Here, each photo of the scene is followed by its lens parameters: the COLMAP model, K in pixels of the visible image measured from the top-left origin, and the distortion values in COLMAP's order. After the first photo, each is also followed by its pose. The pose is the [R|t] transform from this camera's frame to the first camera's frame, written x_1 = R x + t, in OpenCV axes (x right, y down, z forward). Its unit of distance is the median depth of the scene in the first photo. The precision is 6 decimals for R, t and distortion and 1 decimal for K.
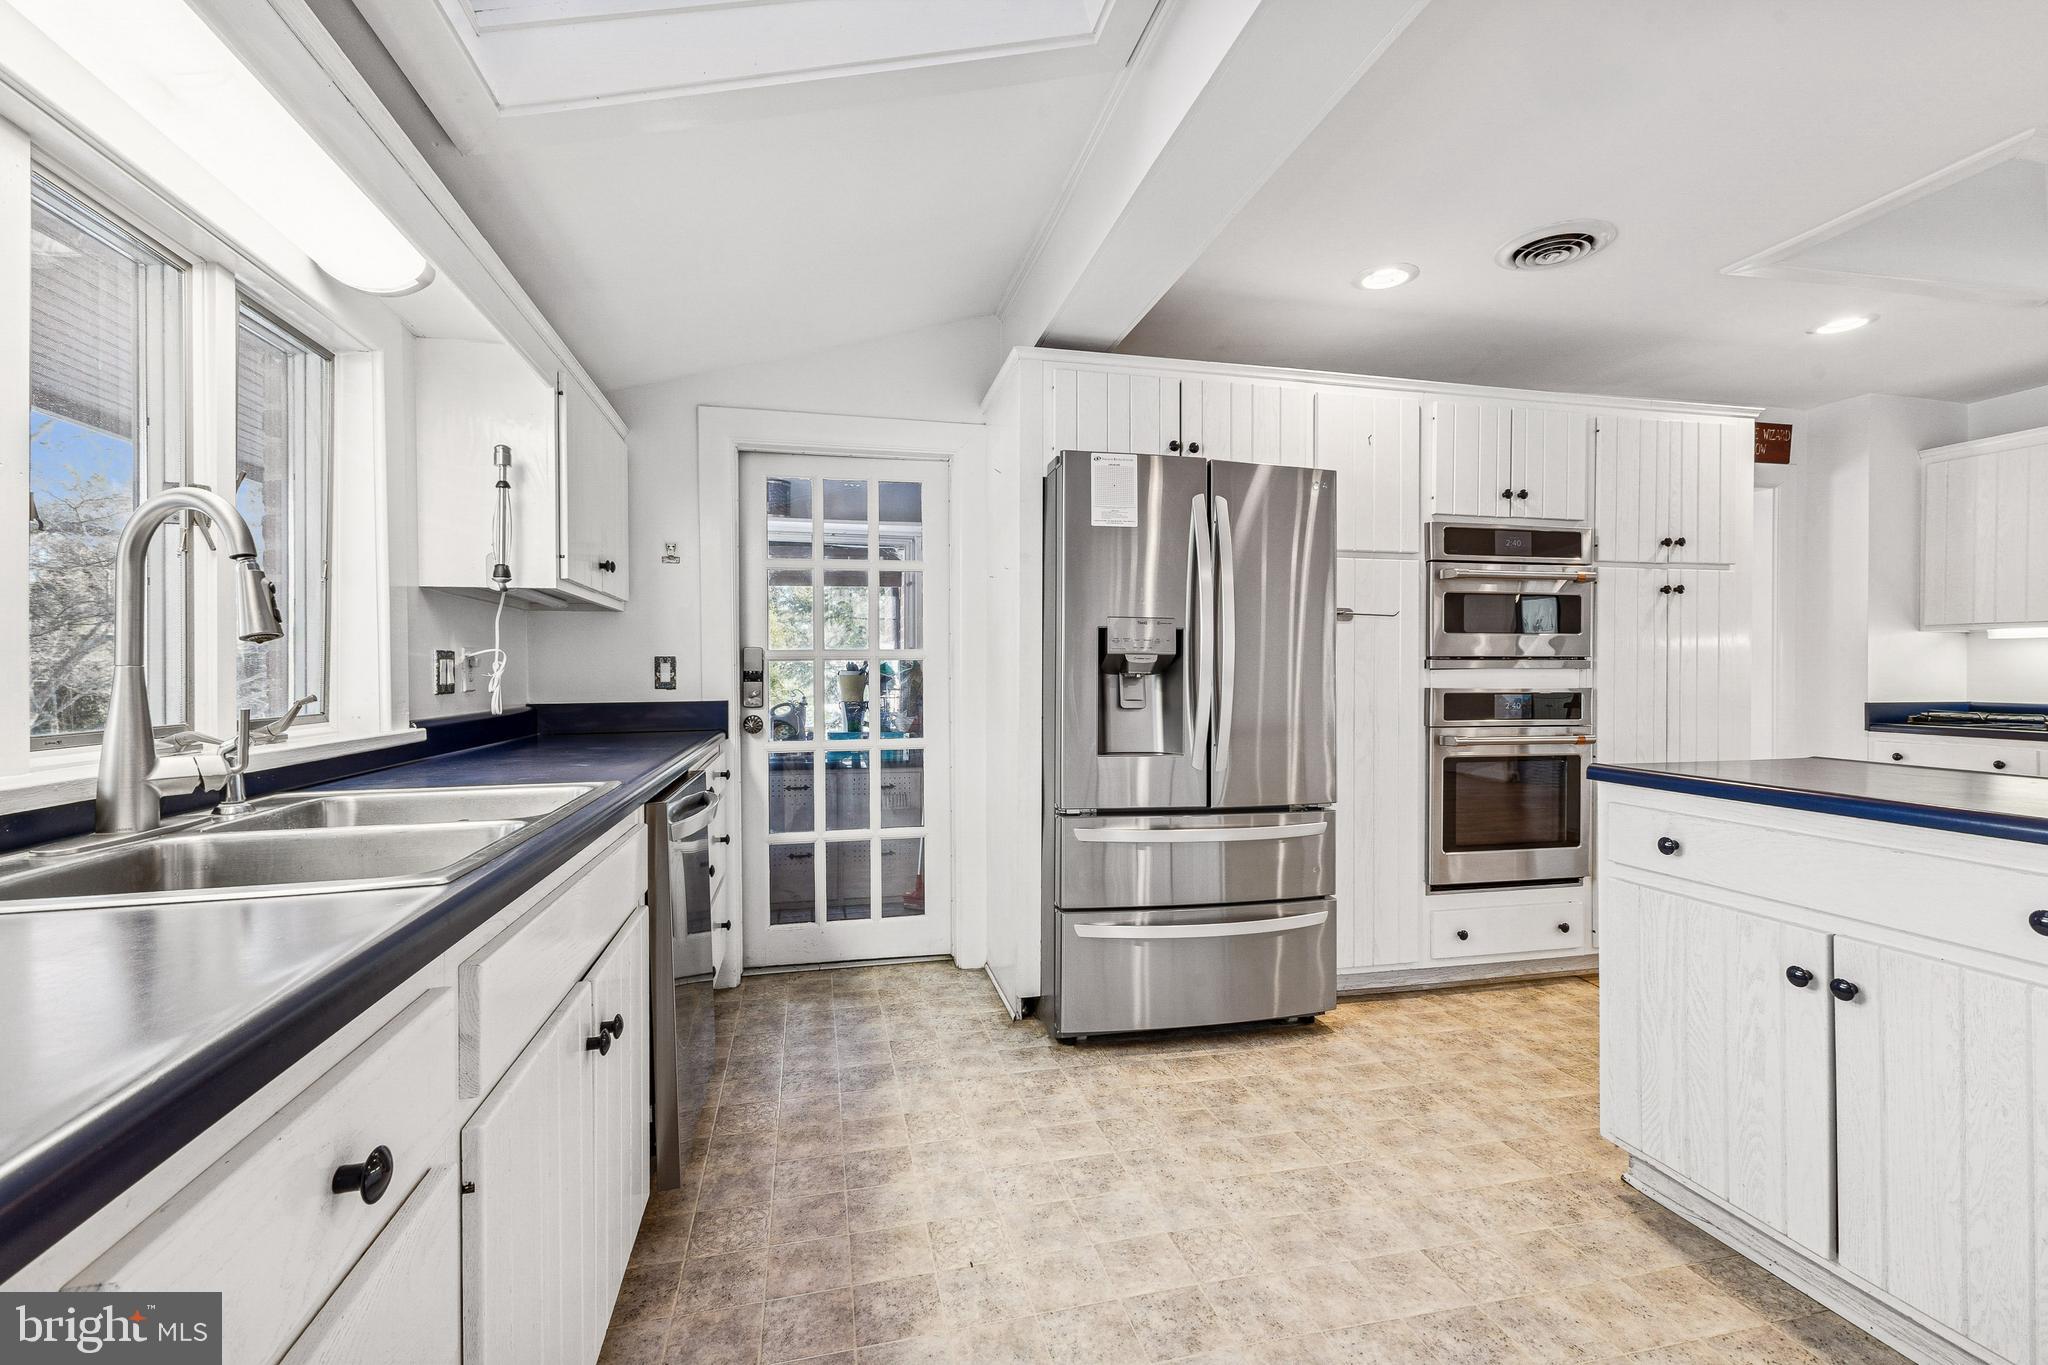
lens RADIAL K [[891.0, 0, 1033.7], [0, 891.0, 677.4], [0, 0, 1]] dist [0.013180, -0.000032]
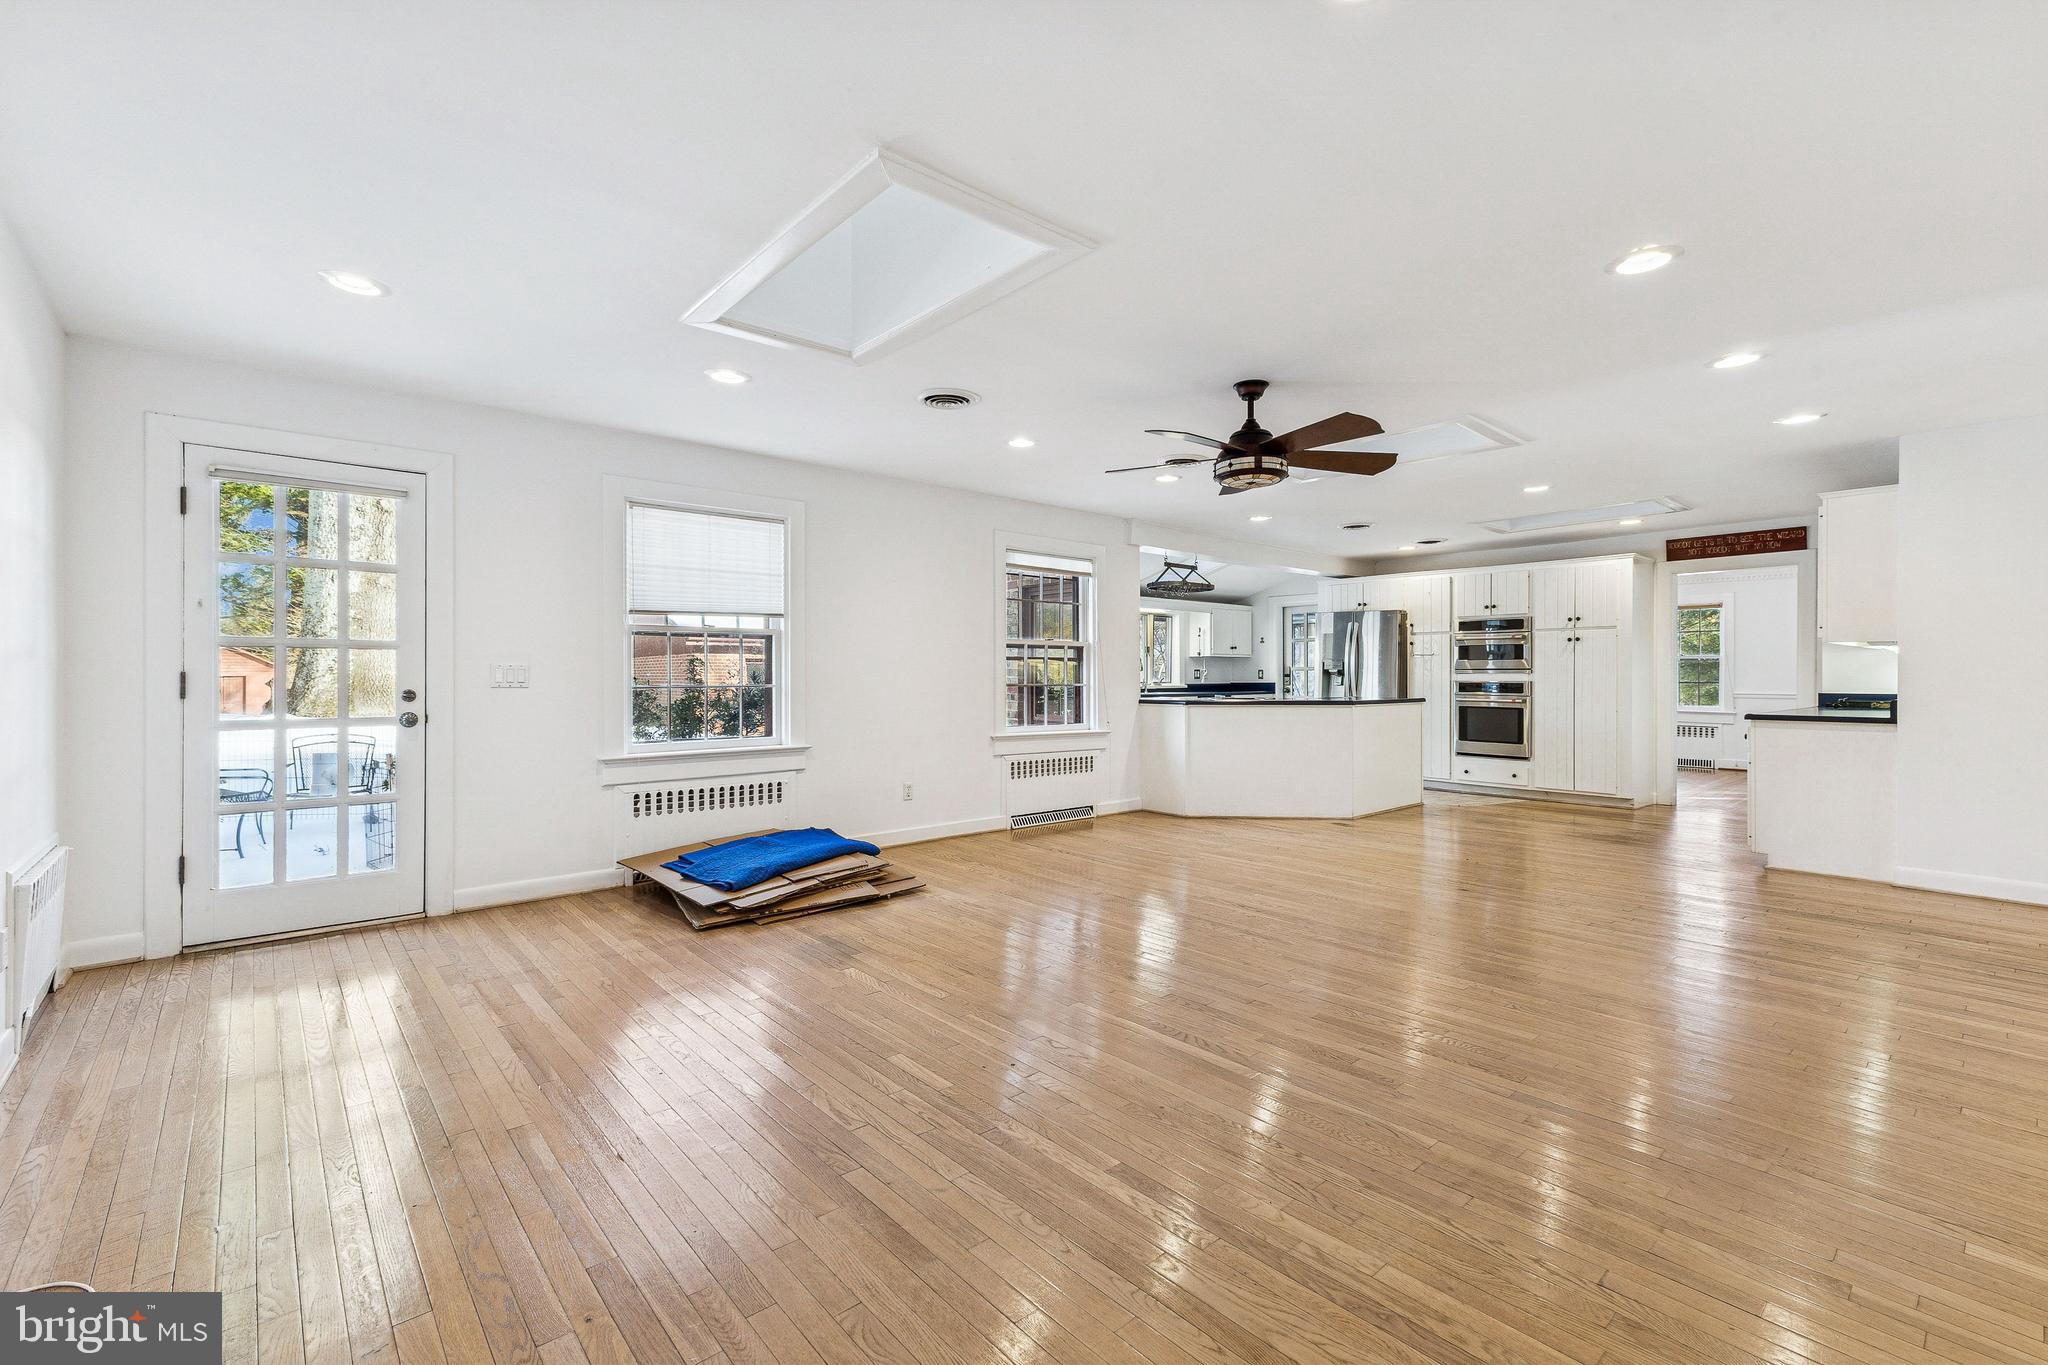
lens RADIAL K [[885.1, 0, 1024.0], [0, 885.1, 682.5], [0, 0, 1]] dist [0.015953, 0.000013]
pose [[0.450573, 0.008951, -0.892695, 2.269929], [-0.008231, 0.999949, 0.005871, 0.012916], [0.892702, 0.004703, 0.450624, -1.406485]]
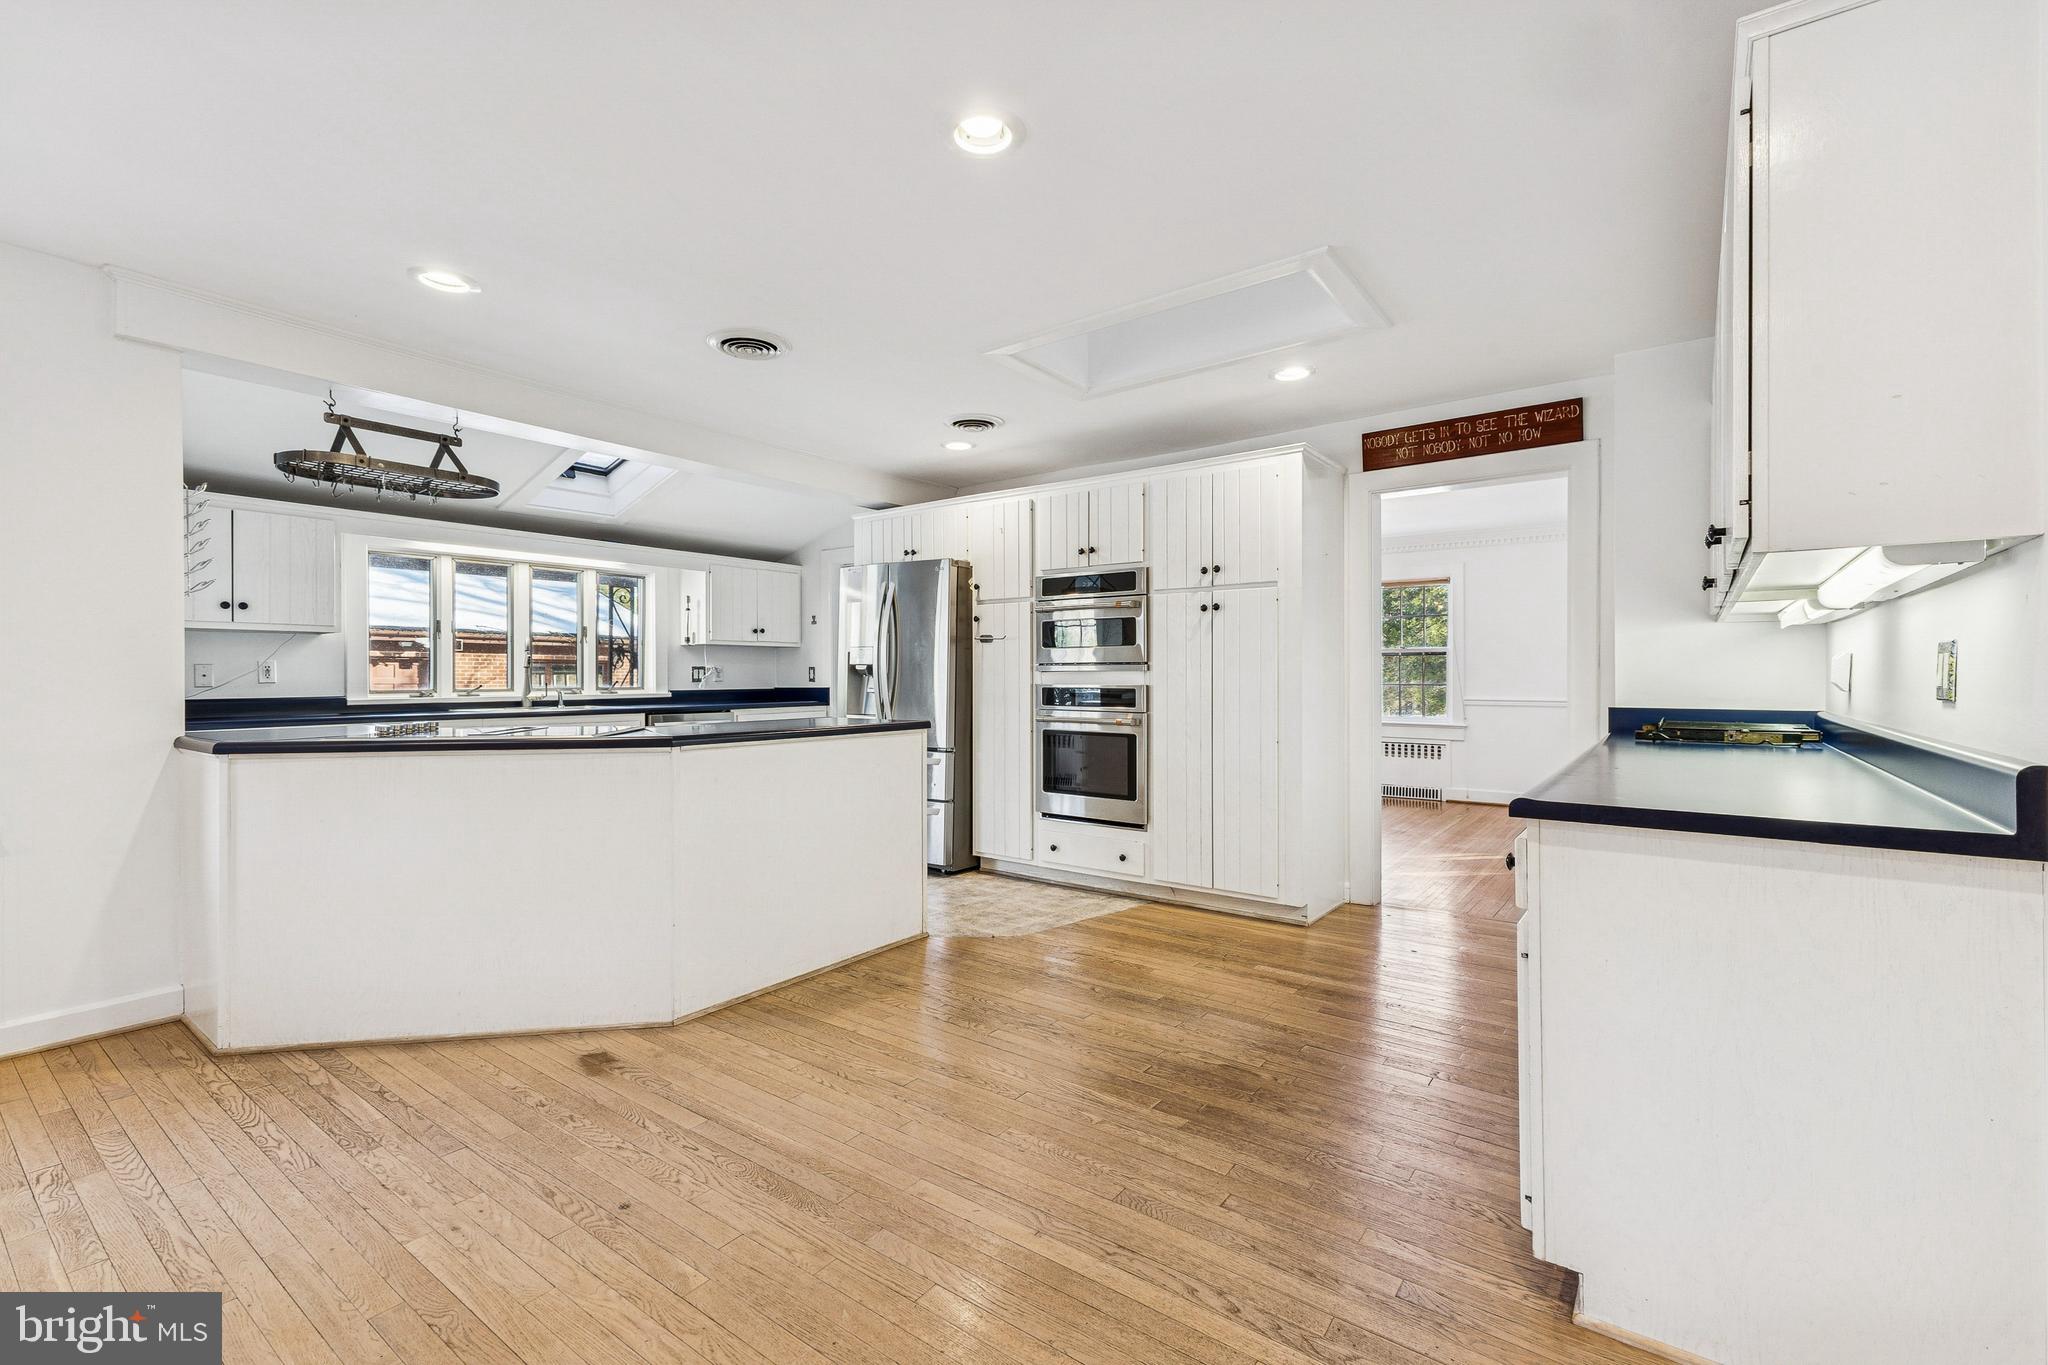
lens RADIAL K [[888.4, 0, 1023.9], [0, 888.4, 679.0], [0, 0, 1]] dist [0.013452, -0.000264]
pose [[0.632016, 0.002789, -0.774950, 1.603107], [-0.005332, 0.999986, -0.000750, 0.004675], [0.774937, 0.004606, 0.632022, 0.011292]]
